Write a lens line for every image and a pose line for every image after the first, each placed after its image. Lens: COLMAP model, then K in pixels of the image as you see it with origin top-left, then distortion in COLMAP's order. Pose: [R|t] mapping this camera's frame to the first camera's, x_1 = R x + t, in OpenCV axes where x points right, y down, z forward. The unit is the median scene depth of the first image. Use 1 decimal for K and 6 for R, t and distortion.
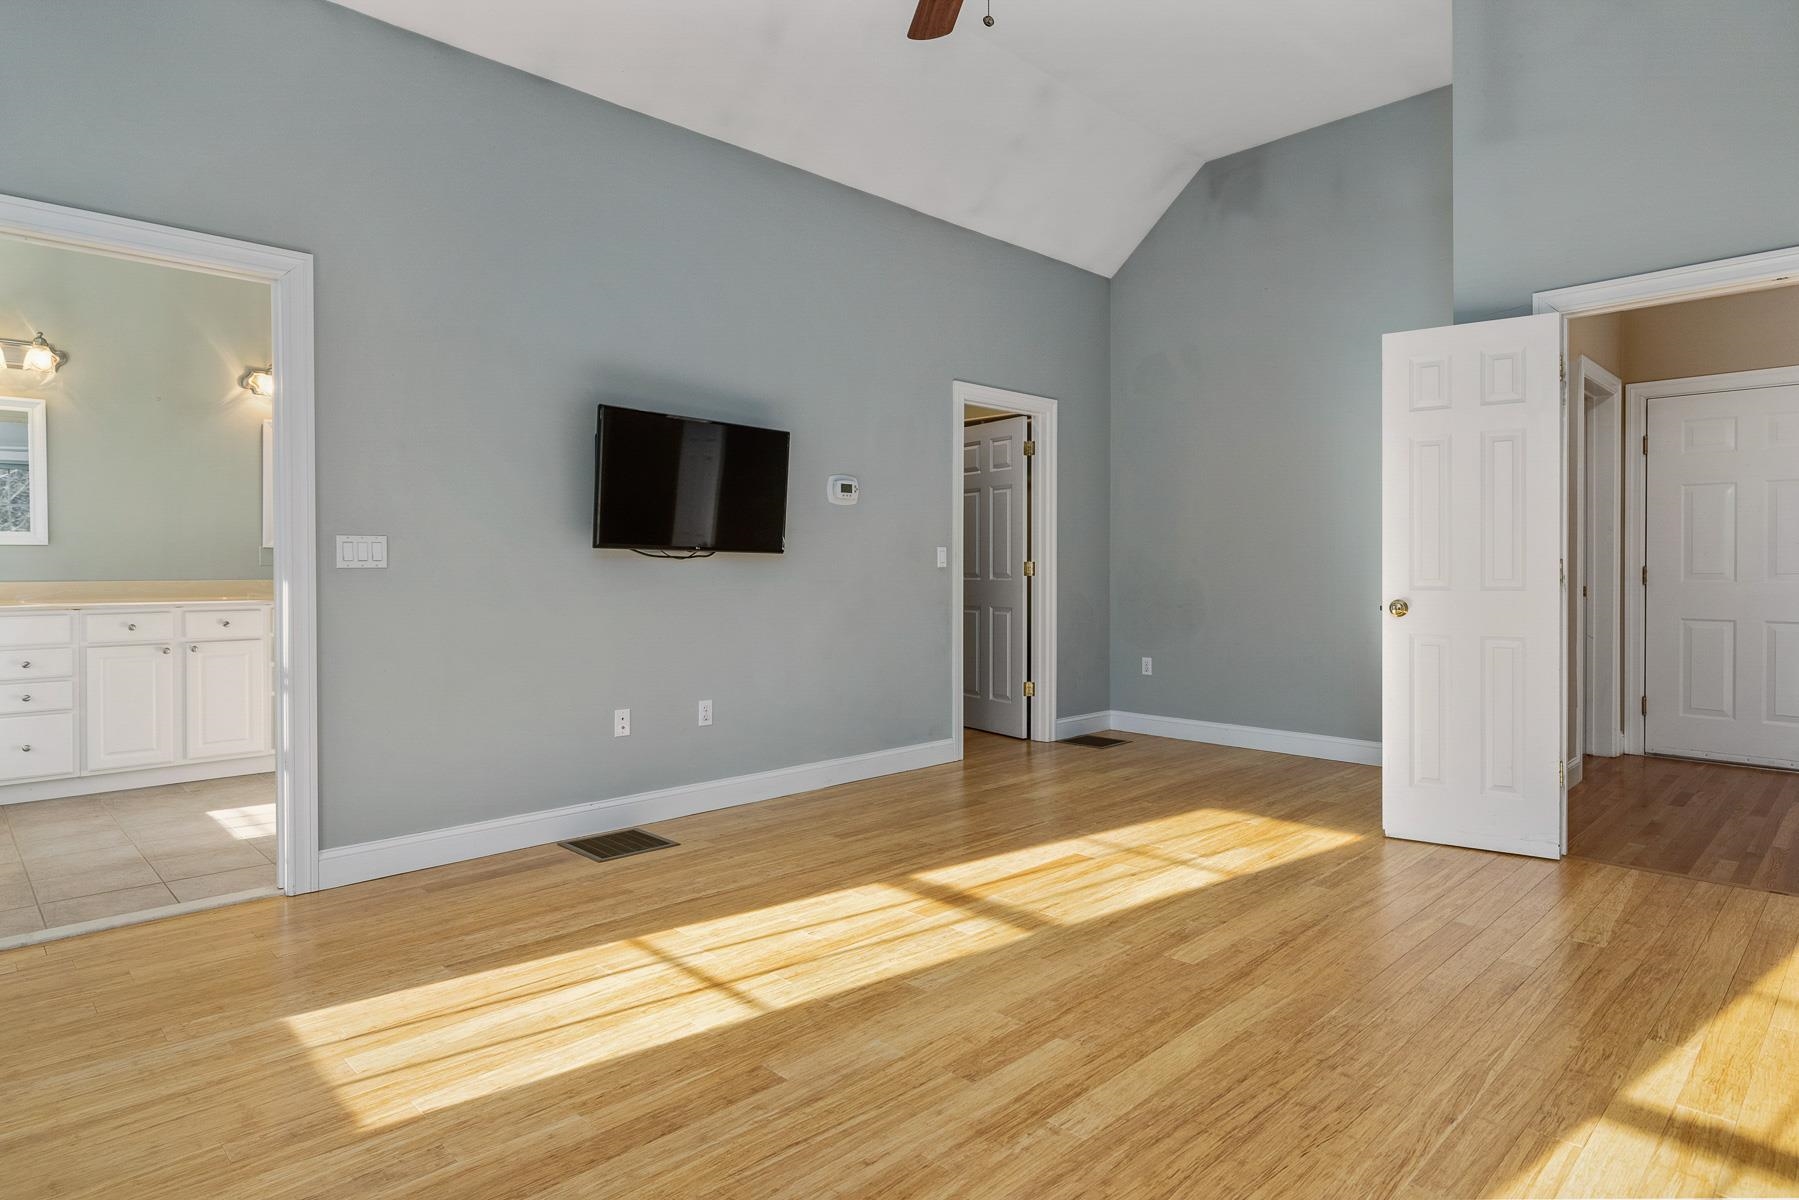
lens RADIAL K [[1012.3, 0, 900.8], [0, 1012.3, 595.9], [0, 0, 1]] dist [-0.003304, 0.000506]
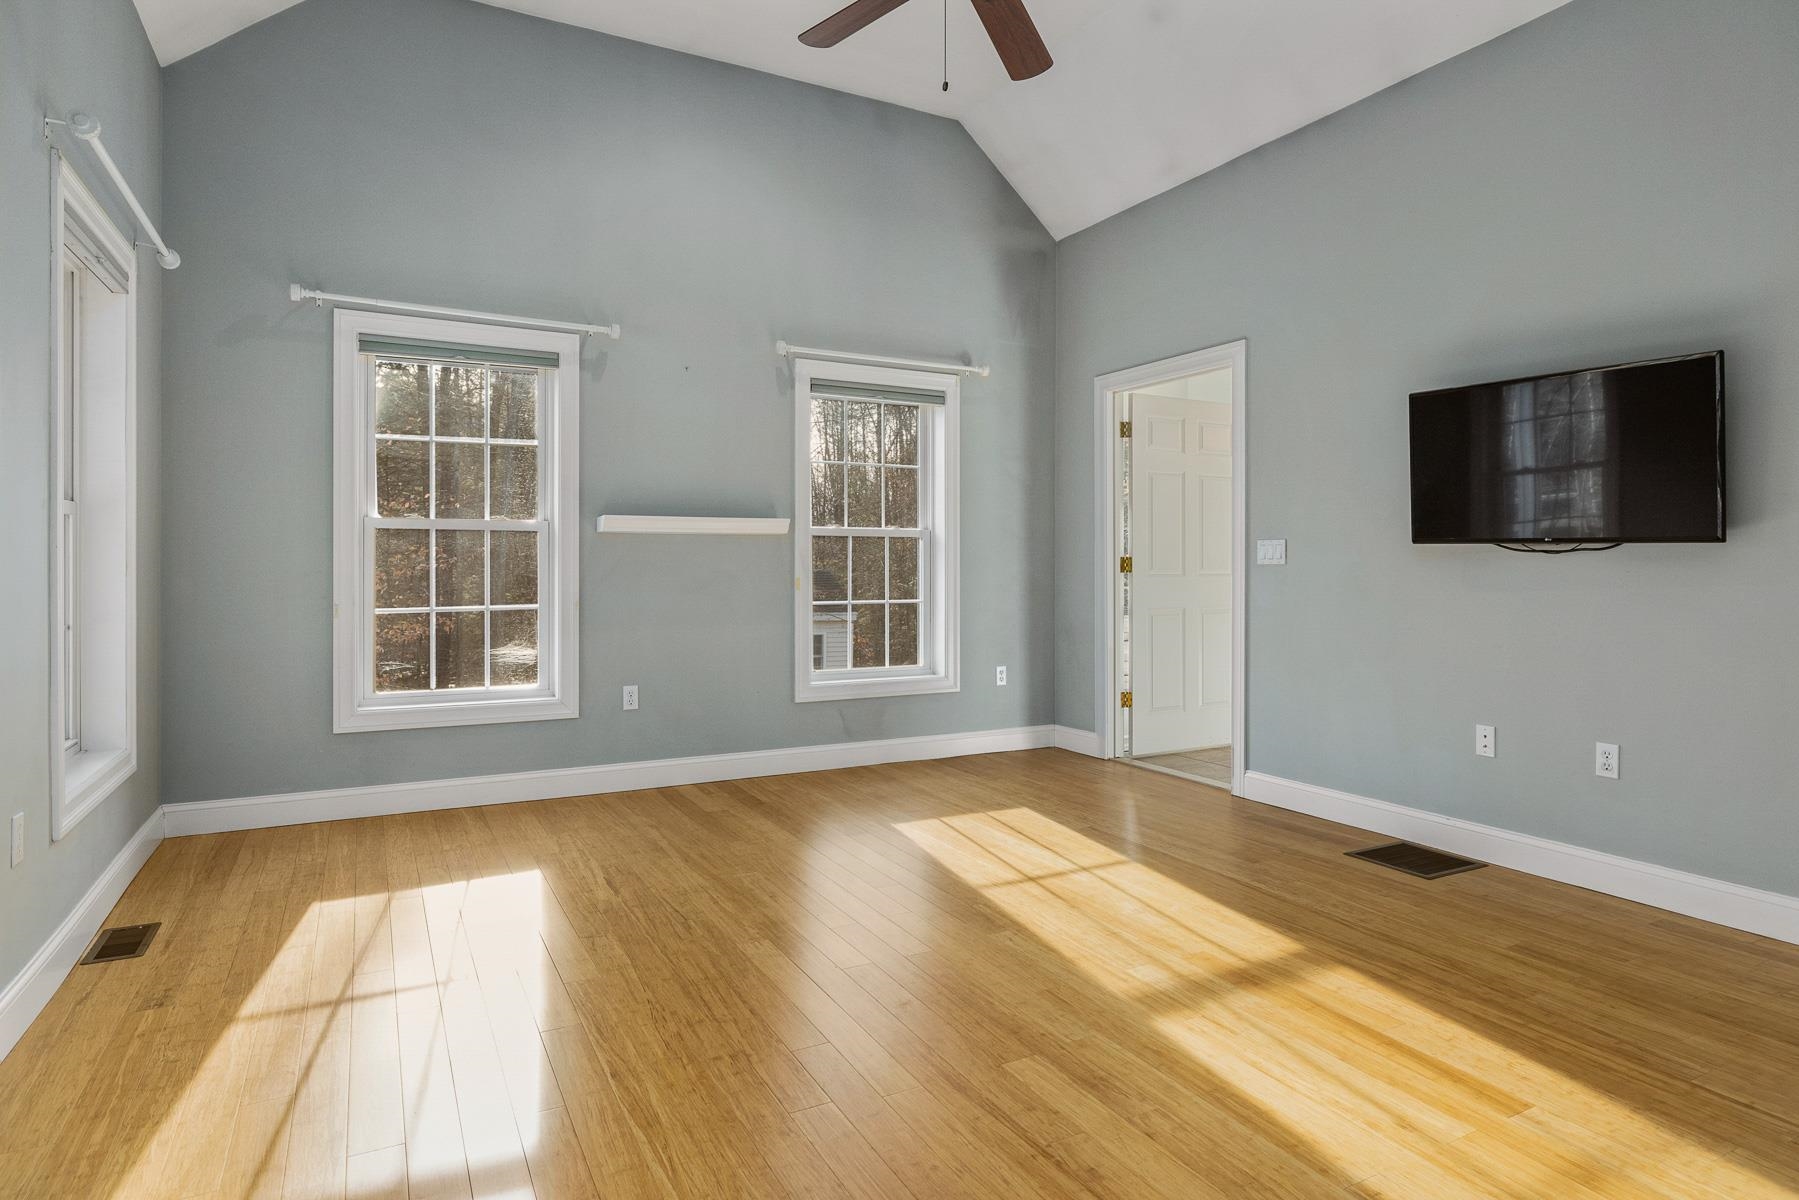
lens RADIAL K [[1012.3, 0, 904.3], [0, 1012.3, 586.3], [0, 0, 1]] dist [-0.003304, 0.000506]
pose [[-0.291301, 0.020601, -0.956410, 0.886963], [-0.028487, 0.999138, 0.030198, -0.026416], [0.956207, 0.036042, -0.290463, 0.956263]]
